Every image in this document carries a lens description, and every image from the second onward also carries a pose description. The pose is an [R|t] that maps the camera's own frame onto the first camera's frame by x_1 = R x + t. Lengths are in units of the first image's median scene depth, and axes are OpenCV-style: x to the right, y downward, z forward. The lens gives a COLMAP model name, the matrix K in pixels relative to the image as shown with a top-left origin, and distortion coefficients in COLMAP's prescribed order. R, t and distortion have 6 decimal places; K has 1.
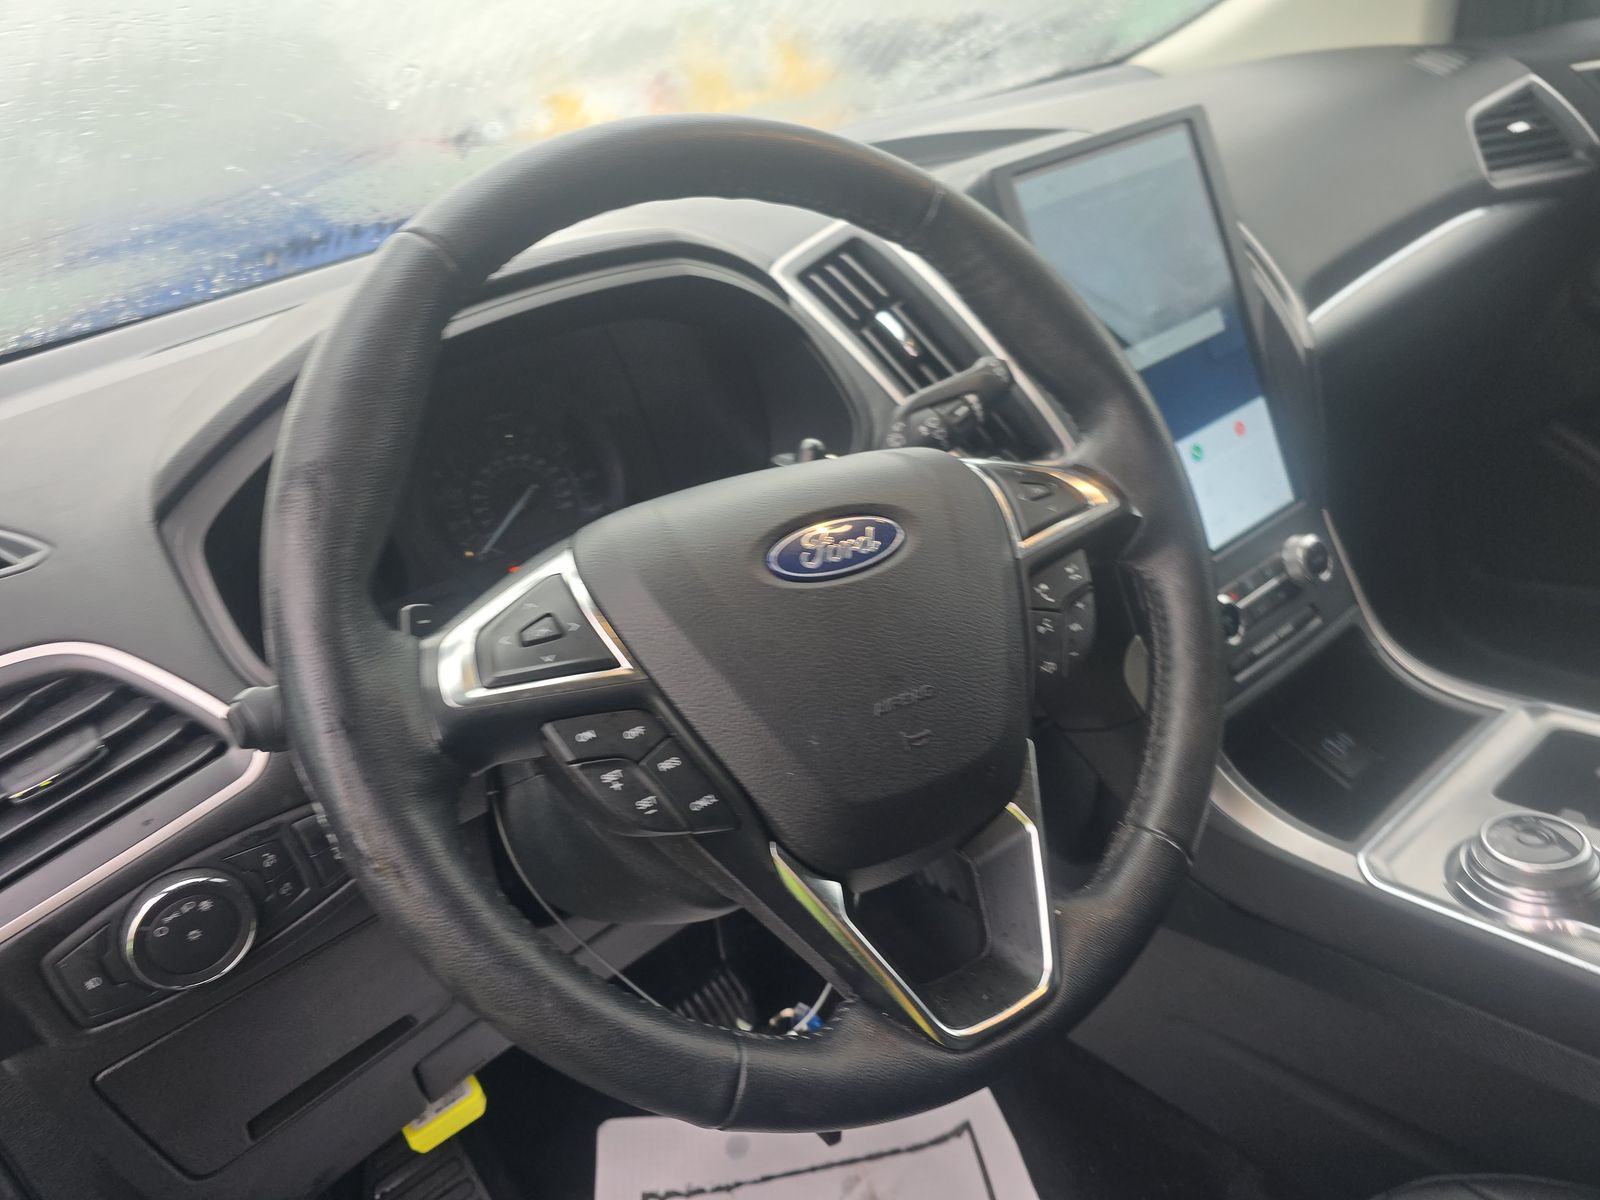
lens RADIAL K [[1084.2, 0, 801.0], [0, 1084.2, 610.9], [0, 0, 1]] dist [0.035515, -0.045689]
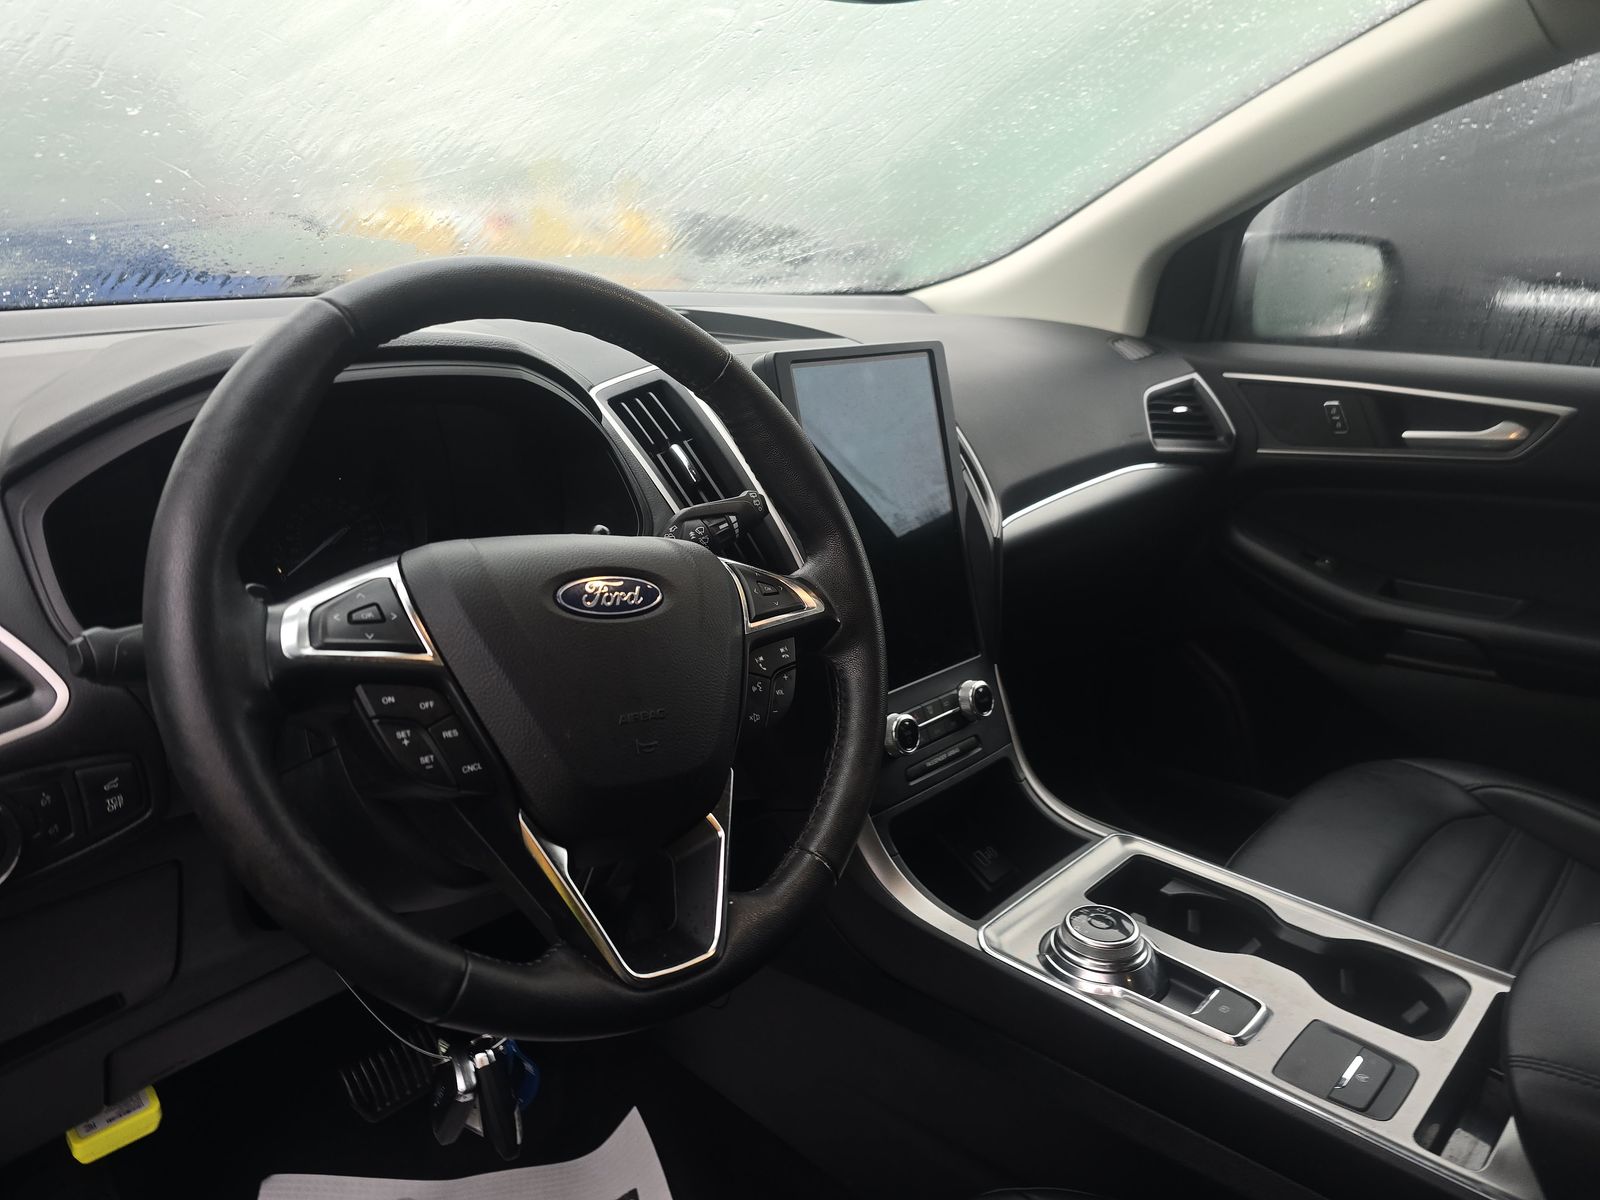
lens RADIAL K [[1065.3, 0, 800.0], [0, 1065.3, 600.0], [0, 0, 1]] dist [0.035630, -0.054432]
pose [[0.964076, 0.170069, 0.204045, -0.005587], [-0.139762, 0.978008, -0.154811, 0.082931], [-0.225886, 0.120732, 0.966643, -0.220223]]
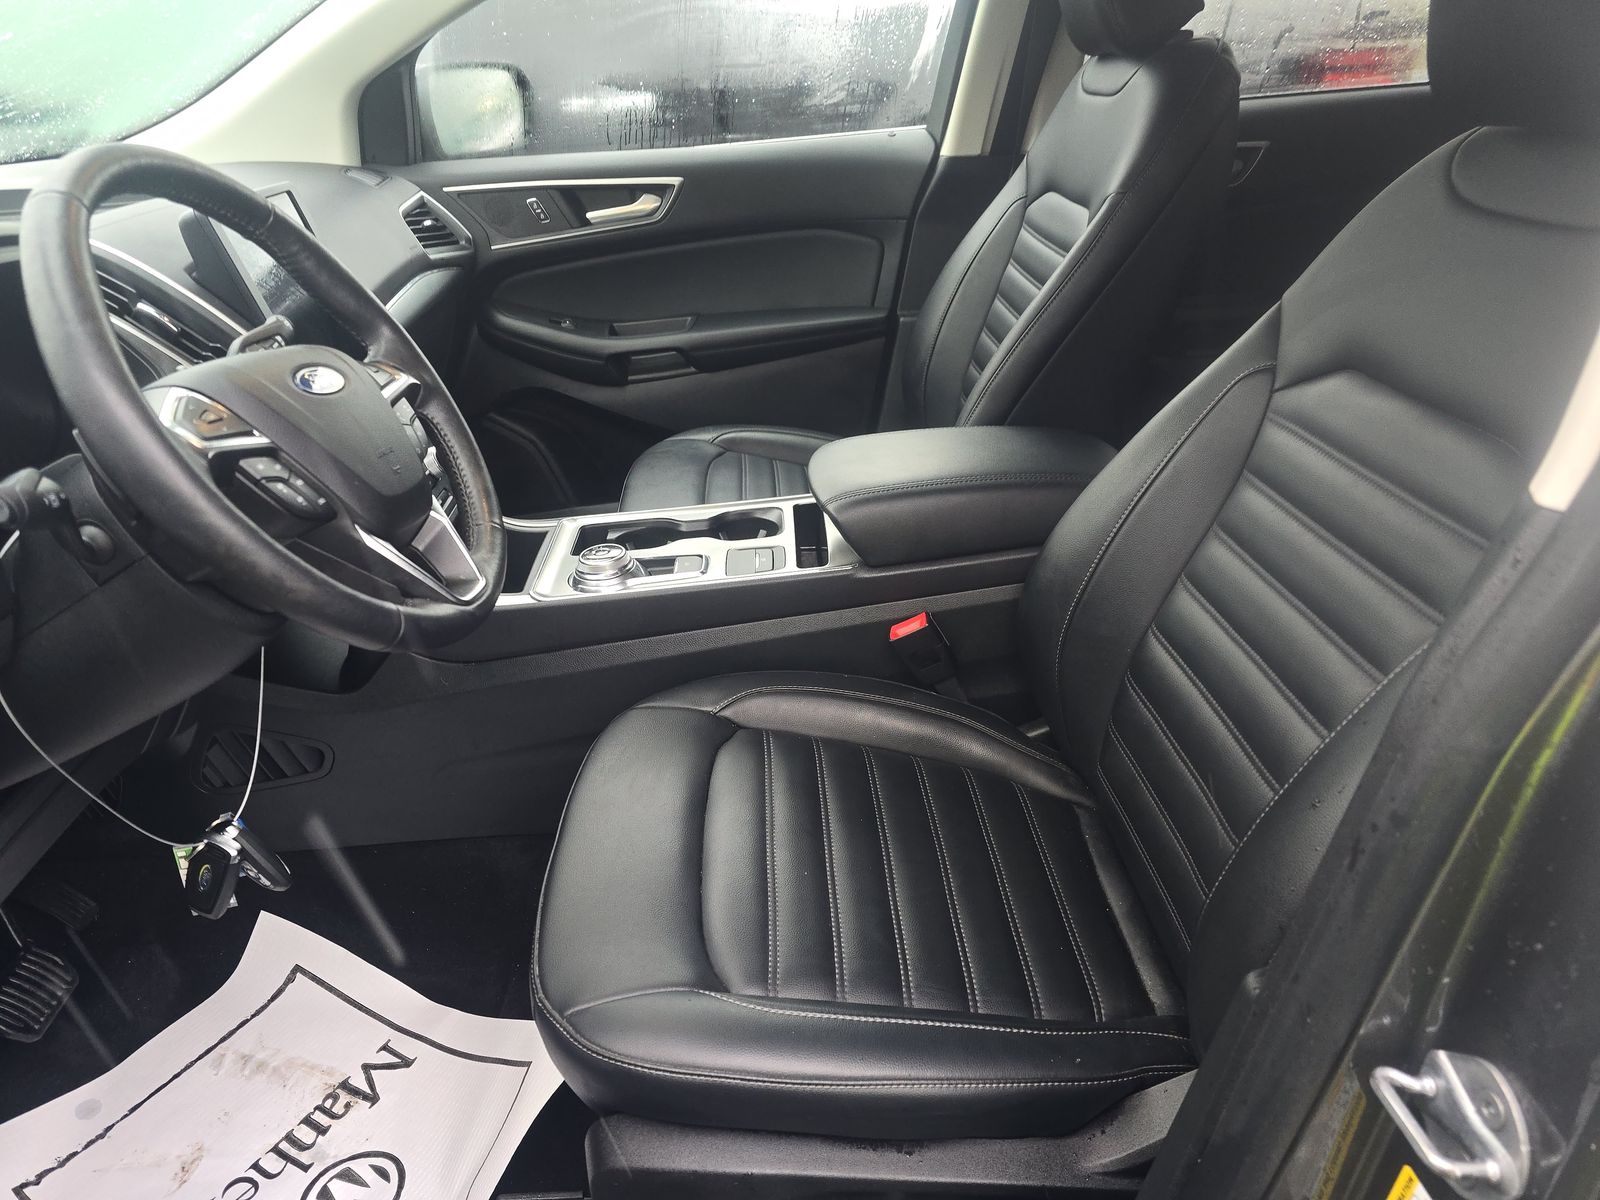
lens RADIAL K [[1065.3, 0, 800.0], [0, 1065.3, 600.0], [0, 0, 1]] dist [0.035630, -0.054432]
pose [[0.568355, -0.202526, 0.797468, -0.777246], [0.282126, 0.958443, 0.042337, 0.339834], [-0.772902, 0.200924, 0.601873, -0.497688]]
